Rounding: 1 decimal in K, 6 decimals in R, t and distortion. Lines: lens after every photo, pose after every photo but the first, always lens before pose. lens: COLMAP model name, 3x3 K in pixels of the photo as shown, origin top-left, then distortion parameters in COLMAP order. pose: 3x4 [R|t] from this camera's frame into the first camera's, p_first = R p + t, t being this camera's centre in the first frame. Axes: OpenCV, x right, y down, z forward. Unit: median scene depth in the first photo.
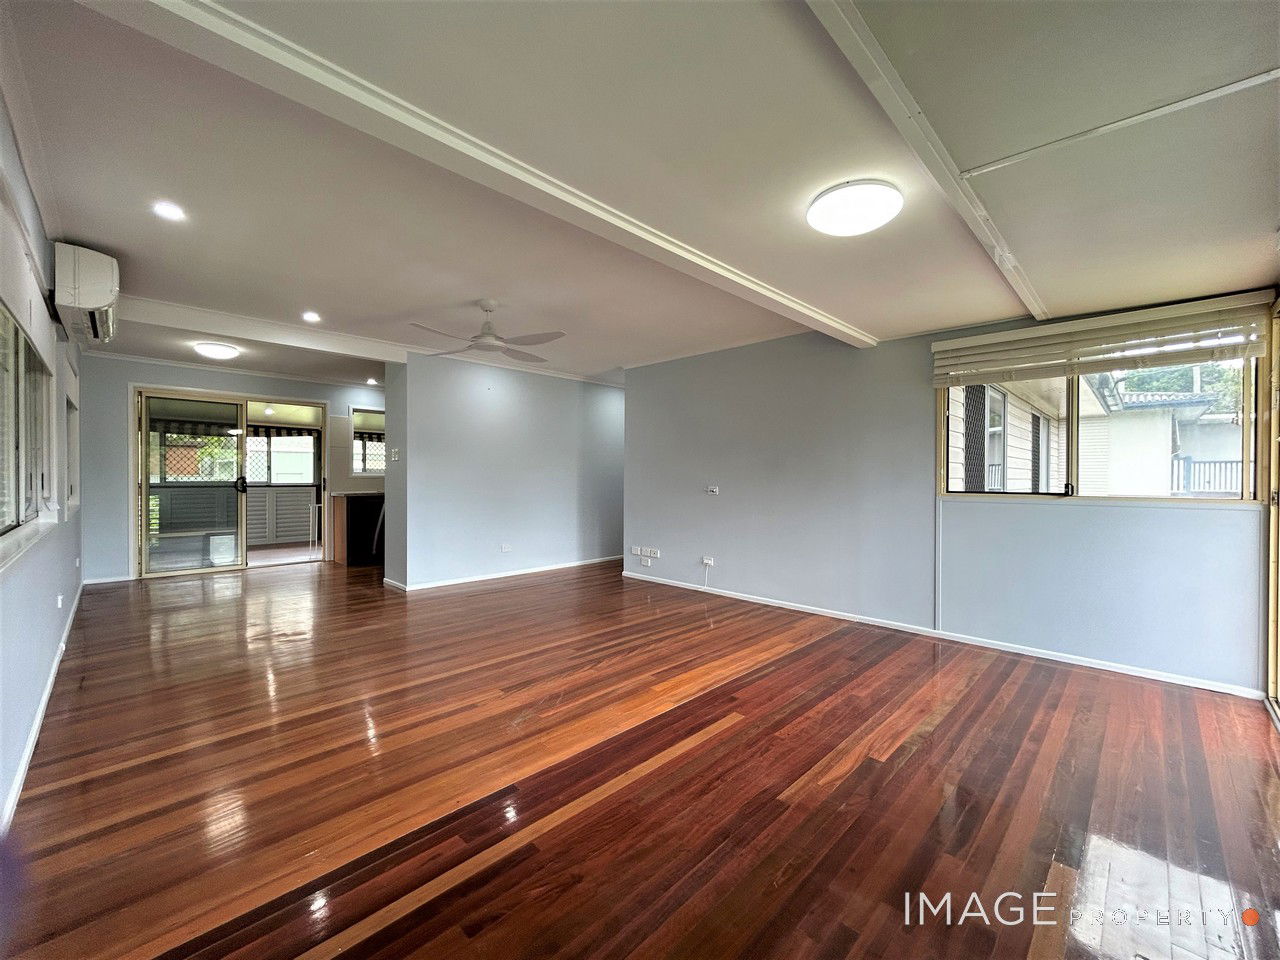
lens RADIAL K [[506.7, 0, 640.0], [0, 506.7, 480.0], [0, 0, 1]] dist [0.001350, 0.000272]
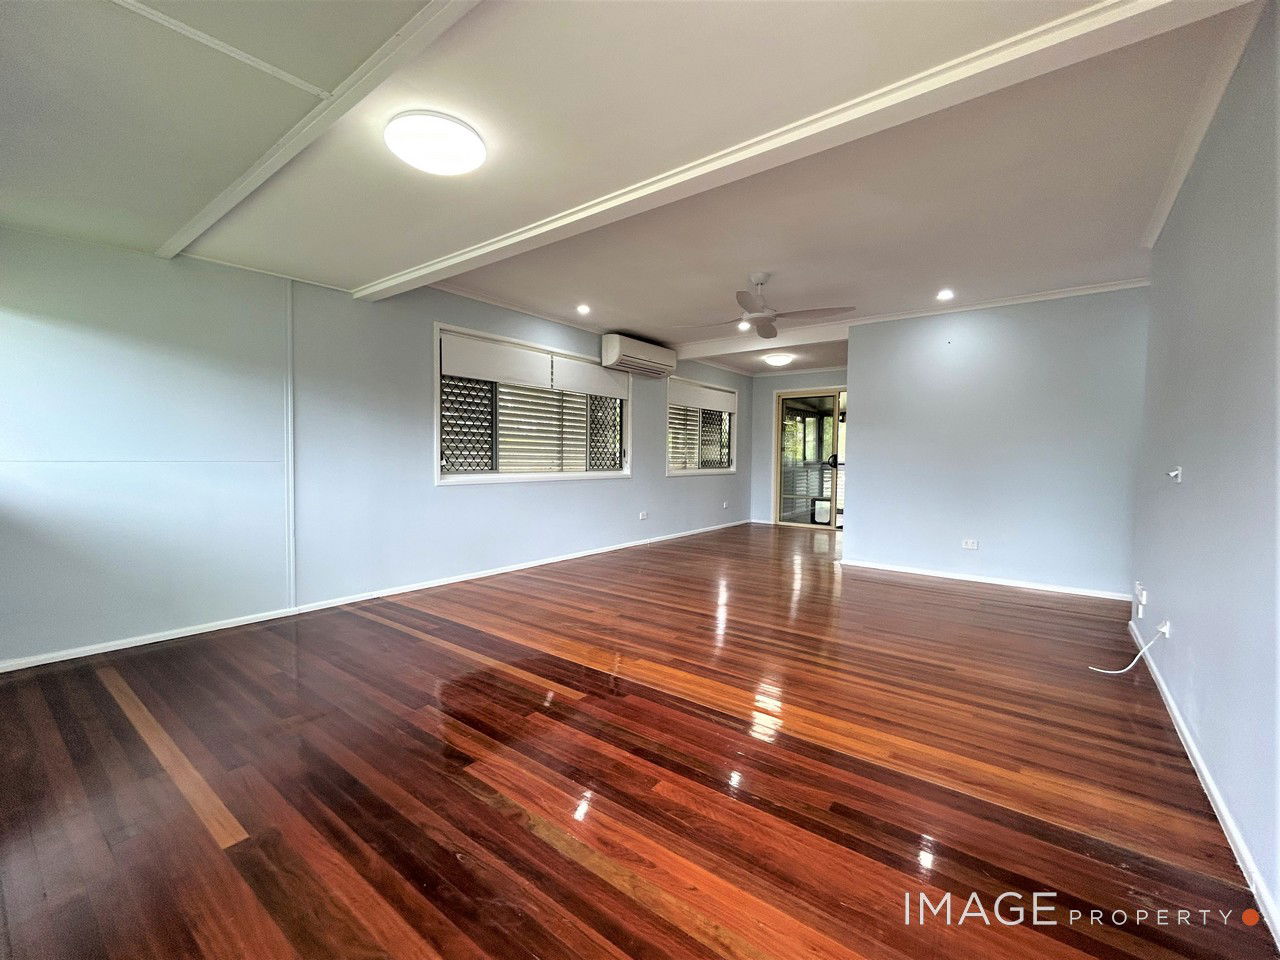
lens RADIAL K [[527.0, 0, 641.9], [0, 527.0, 480.3], [0, 0, 1]] dist [-0.002859, 0.000231]
pose [[0.150868, 0.042853, -0.987625, 1.024755], [-0.019381, 0.998996, 0.040386, 0.030050], [0.988364, 0.013048, 0.151547, 0.868597]]
